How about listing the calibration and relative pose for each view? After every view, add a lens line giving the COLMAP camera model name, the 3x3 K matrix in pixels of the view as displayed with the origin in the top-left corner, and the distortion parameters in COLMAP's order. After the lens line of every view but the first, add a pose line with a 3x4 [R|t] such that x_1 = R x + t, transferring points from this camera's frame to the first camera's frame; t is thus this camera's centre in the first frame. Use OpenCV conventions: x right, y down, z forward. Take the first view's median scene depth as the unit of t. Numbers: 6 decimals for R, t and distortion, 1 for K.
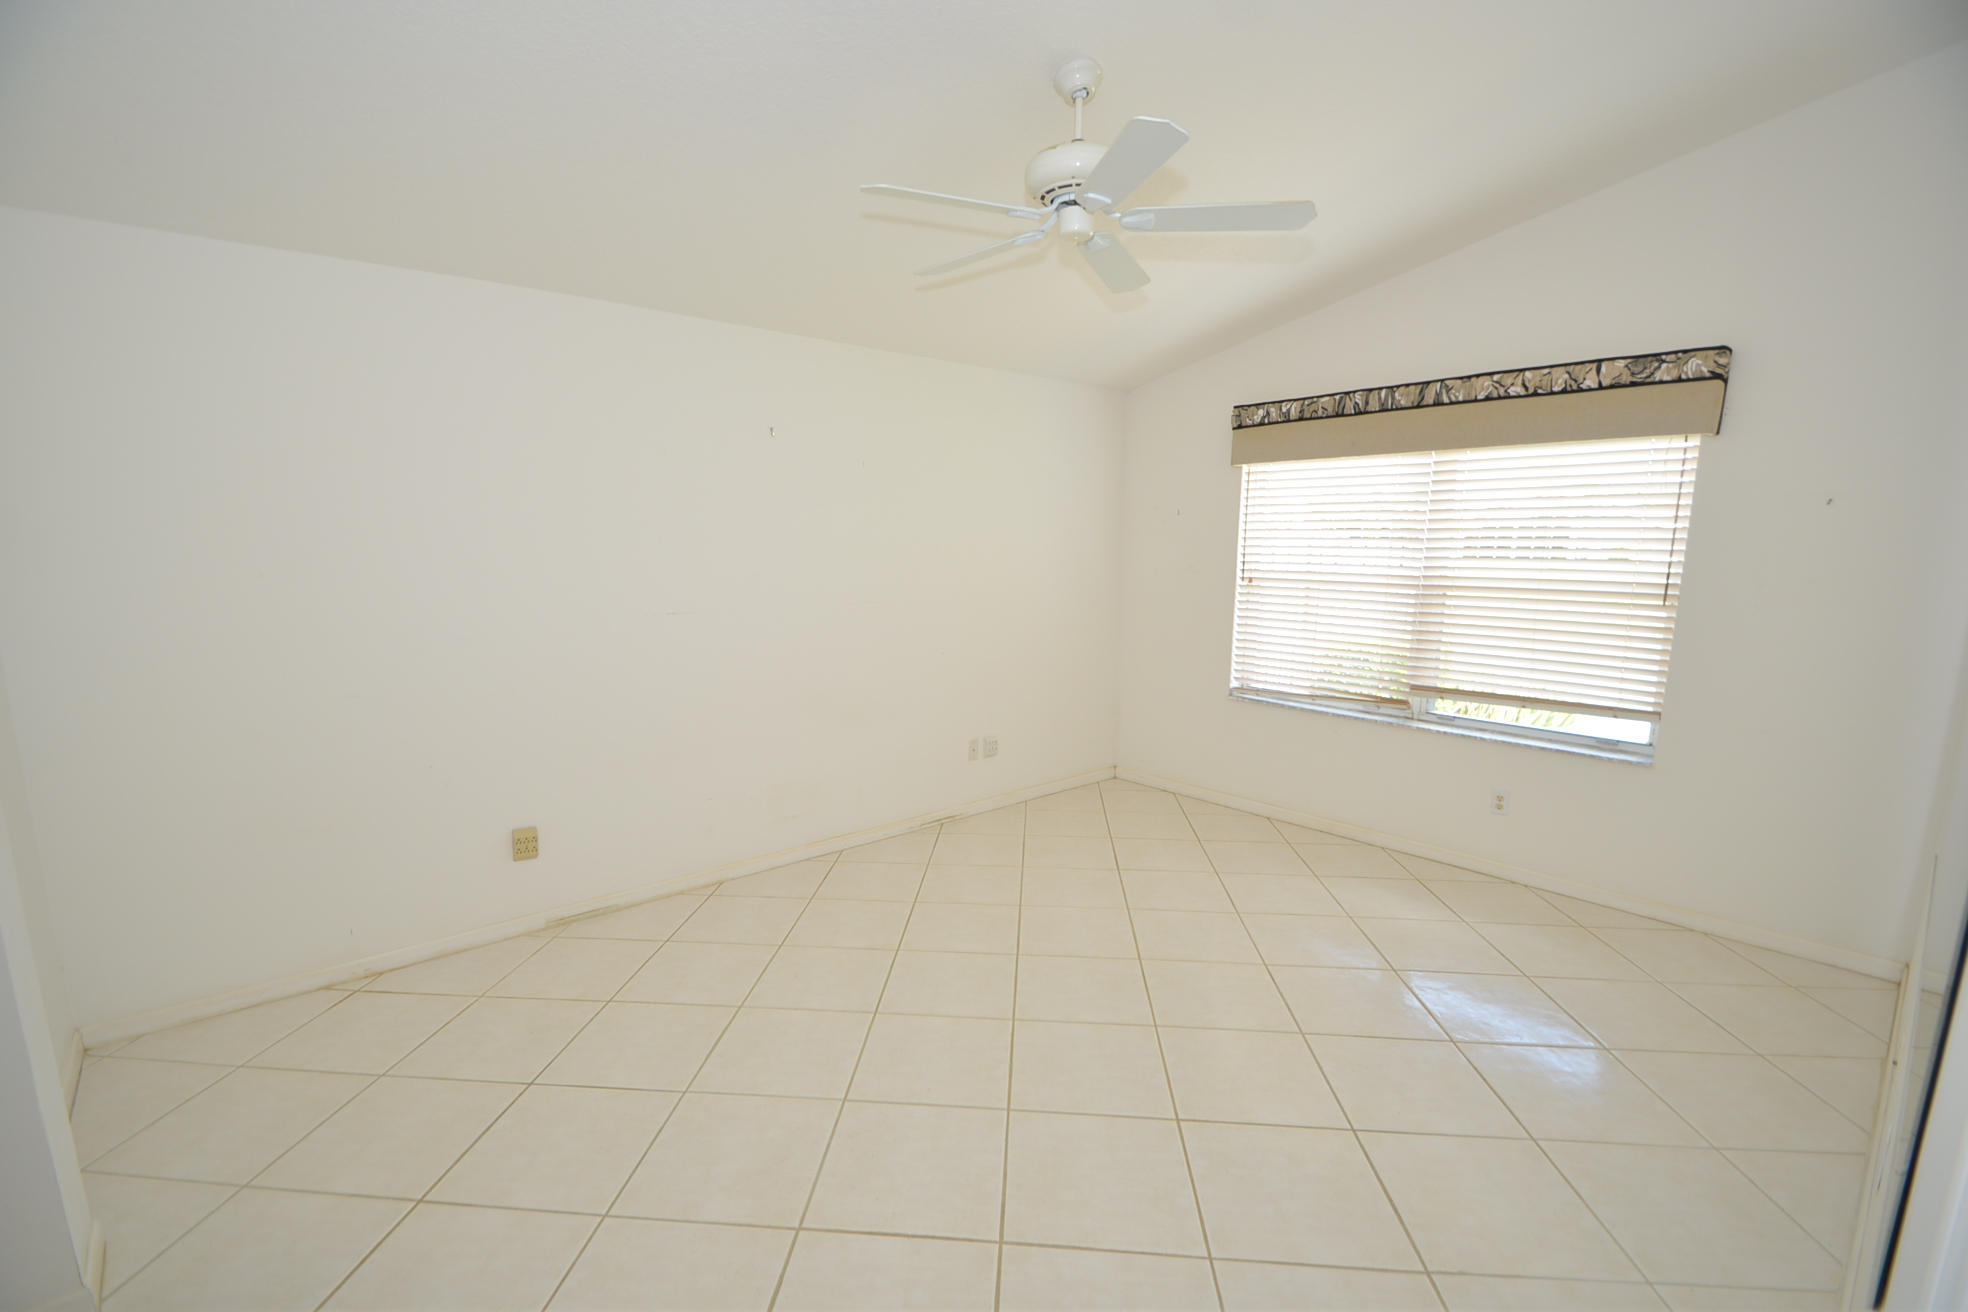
lens RADIAL K [[878.9, 0, 961.2], [0, 878.9, 700.6], [0, 0, 1]] dist [0.020803, -0.021727]
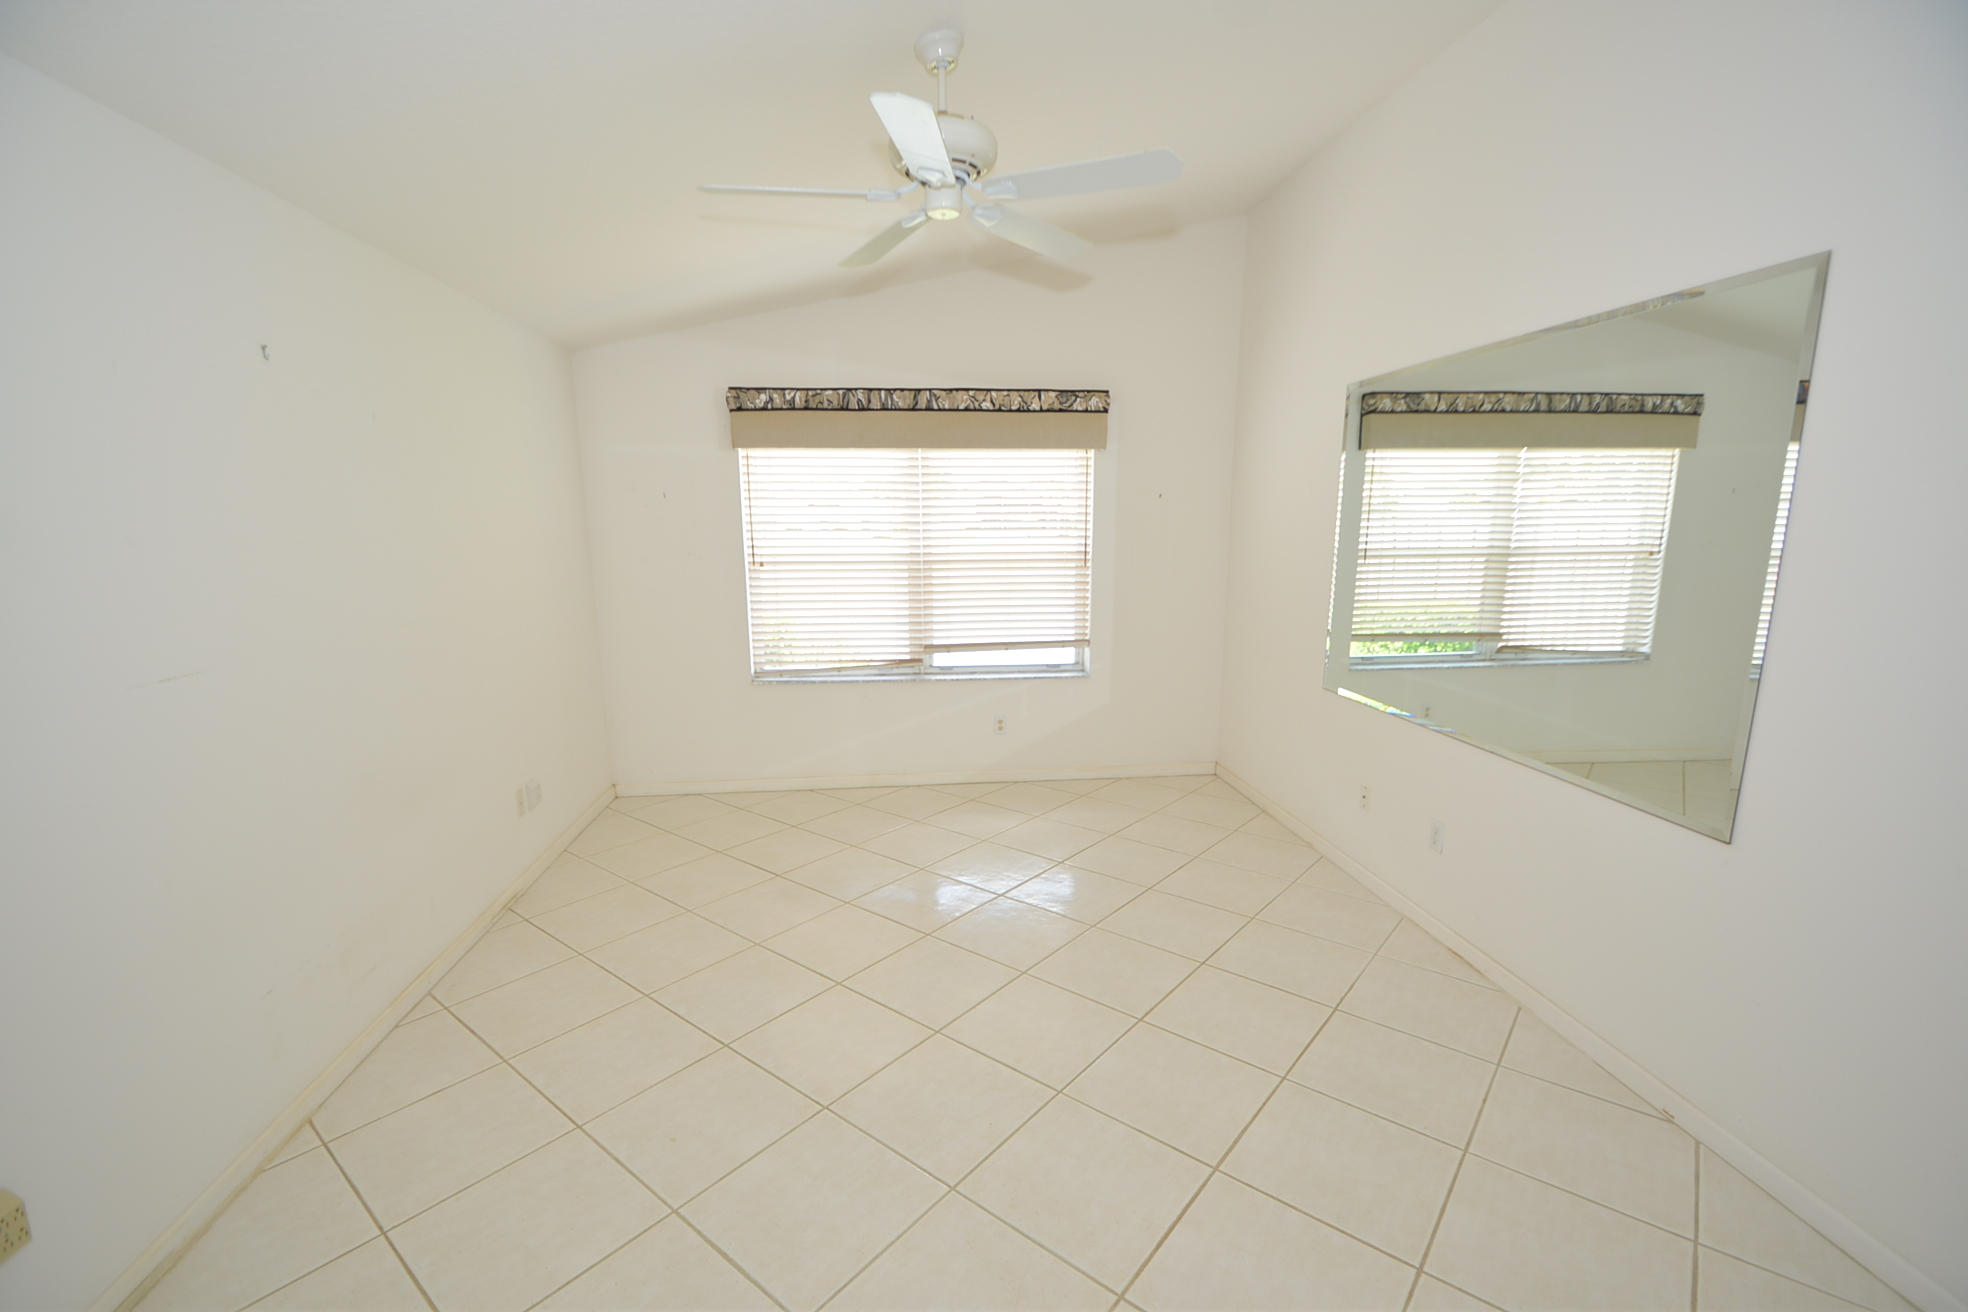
lens RADIAL K [[773.4, 0, 984.0], [0, 773.4, 656.0], [0, 0, 1]] dist [0.017812, 0.000018]
pose [[0.577638, -0.146088, 0.803114, -0.299682], [0.156134, 0.985464, 0.066960, -0.064298], [-0.801222, 0.086715, 0.592051, 0.341670]]
